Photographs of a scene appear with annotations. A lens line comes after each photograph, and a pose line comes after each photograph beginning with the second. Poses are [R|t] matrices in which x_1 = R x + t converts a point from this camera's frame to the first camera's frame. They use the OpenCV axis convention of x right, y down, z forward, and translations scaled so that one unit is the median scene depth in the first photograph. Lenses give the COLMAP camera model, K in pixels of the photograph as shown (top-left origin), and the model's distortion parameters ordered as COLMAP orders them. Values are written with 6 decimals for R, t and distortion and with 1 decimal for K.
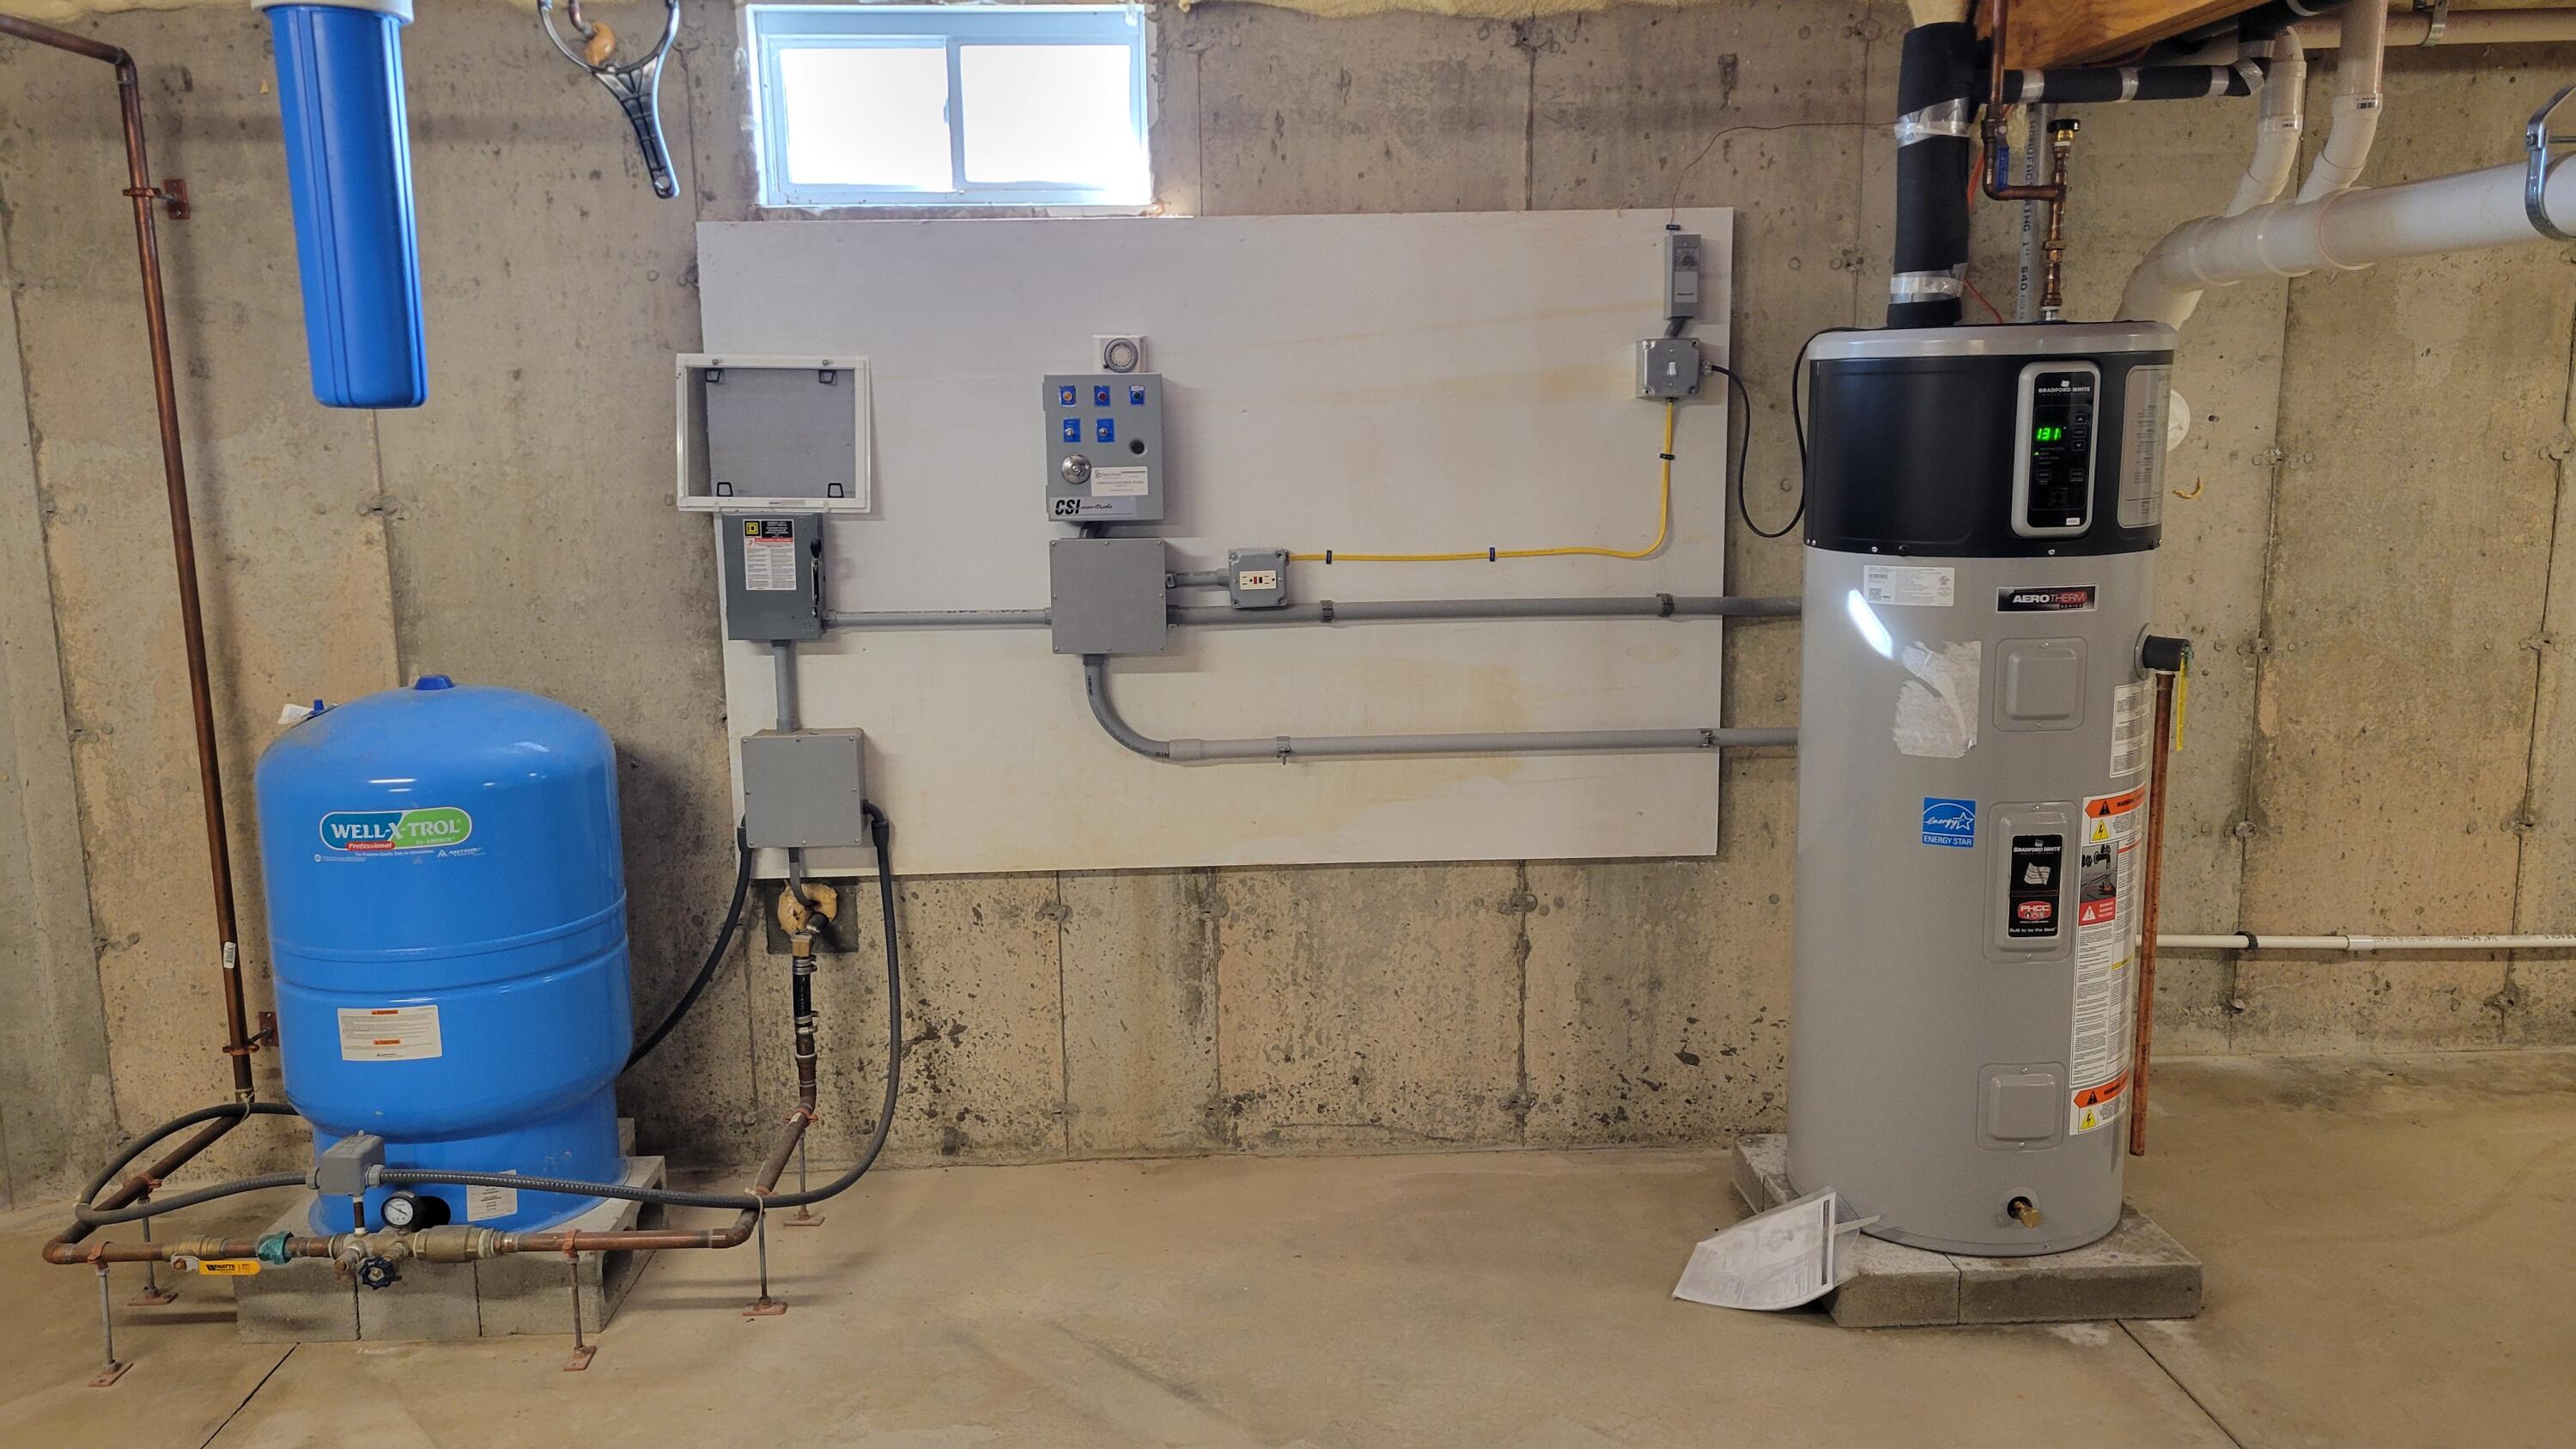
lens RADIAL K [[1967.5, 0, 1272.5], [0, 1967.5, 746.9], [0, 0, 1]] dist [0.061168, -0.040209]
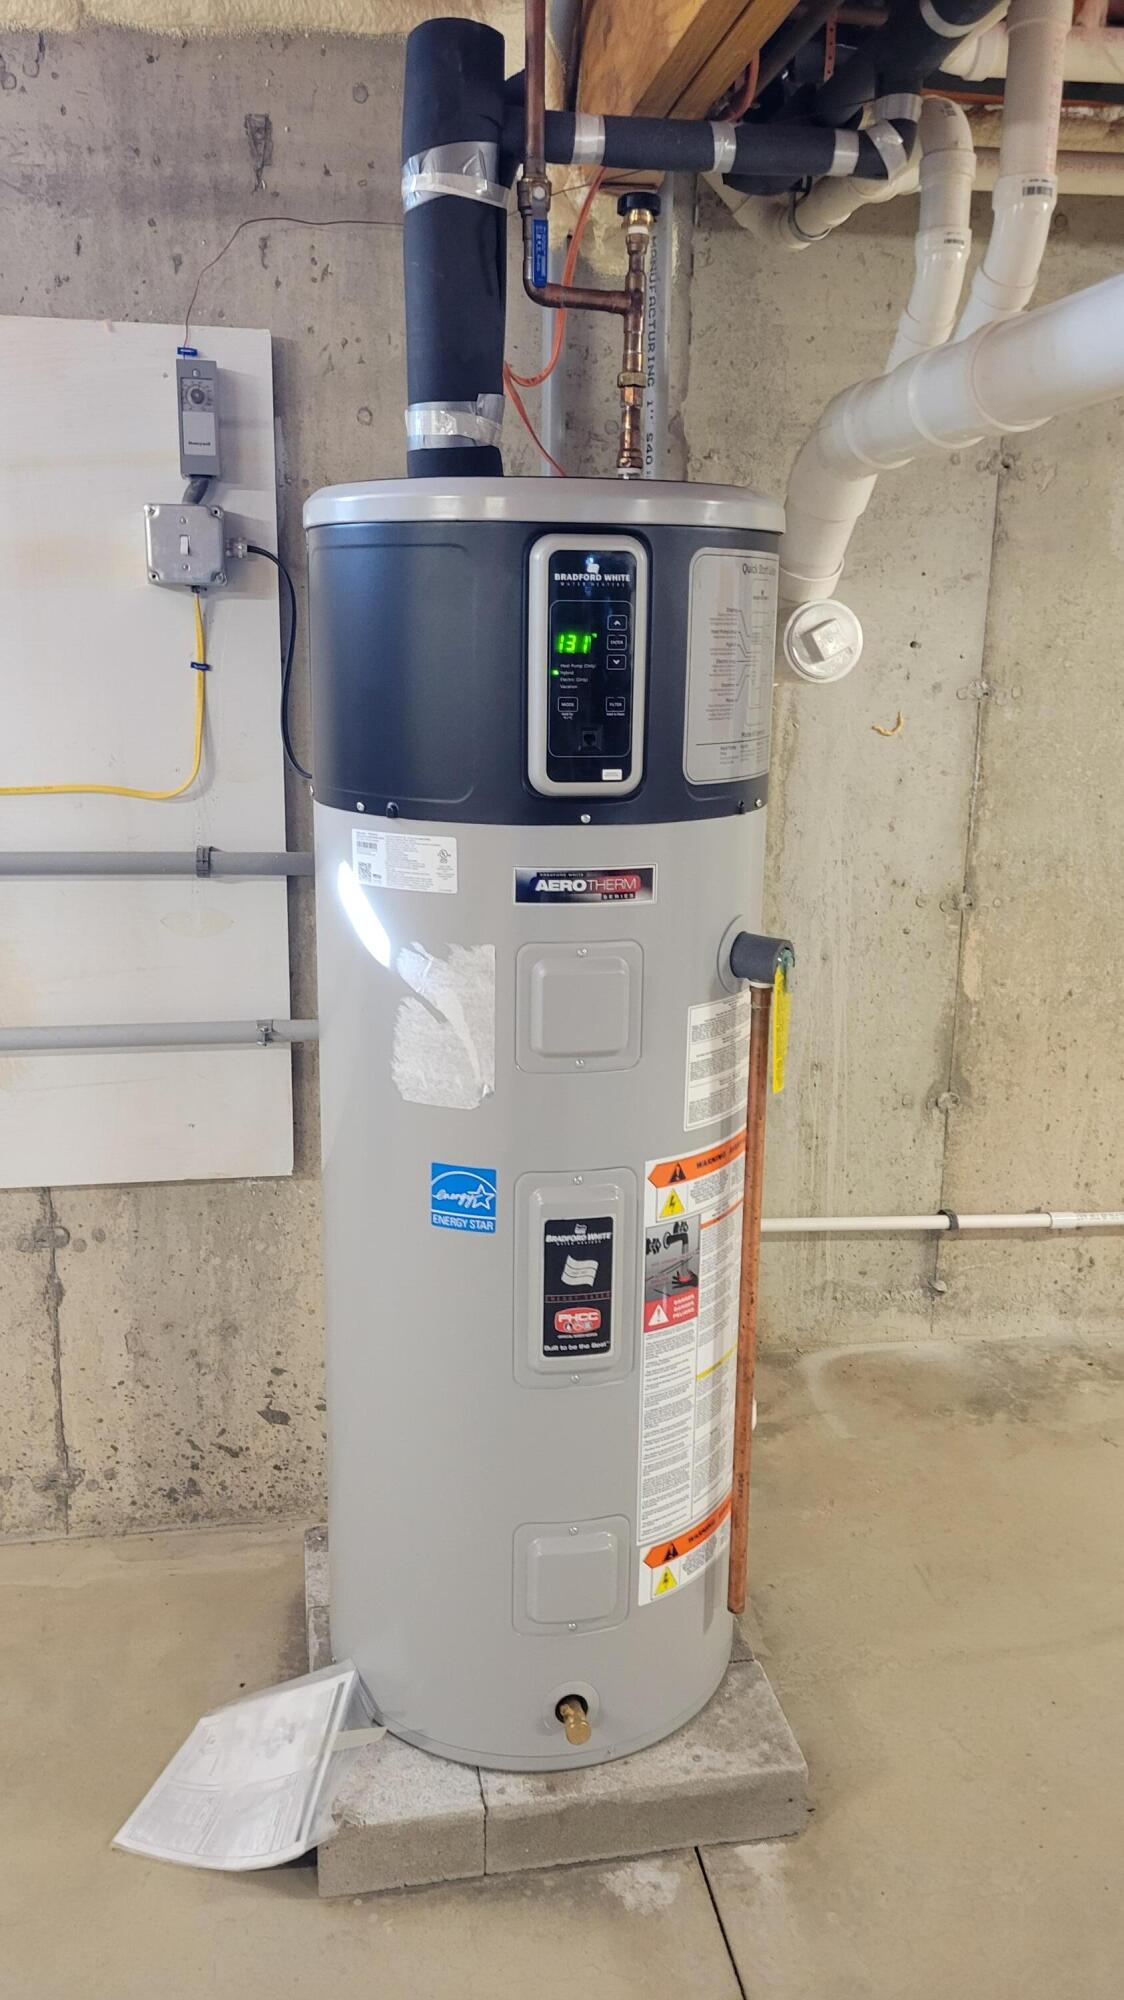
lens RADIAL K [[1527.3, 0, 567.6], [0, 1527.3, 981.3], [0, 0, 1]] dist [0.061168, -0.040209]
pose [[0.990209, -0.002065, 0.139577, 0.260504], [-0.004870, 0.998771, 0.049323, -0.056607], [-0.139508, -0.049520, 0.988982, 0.396679]]
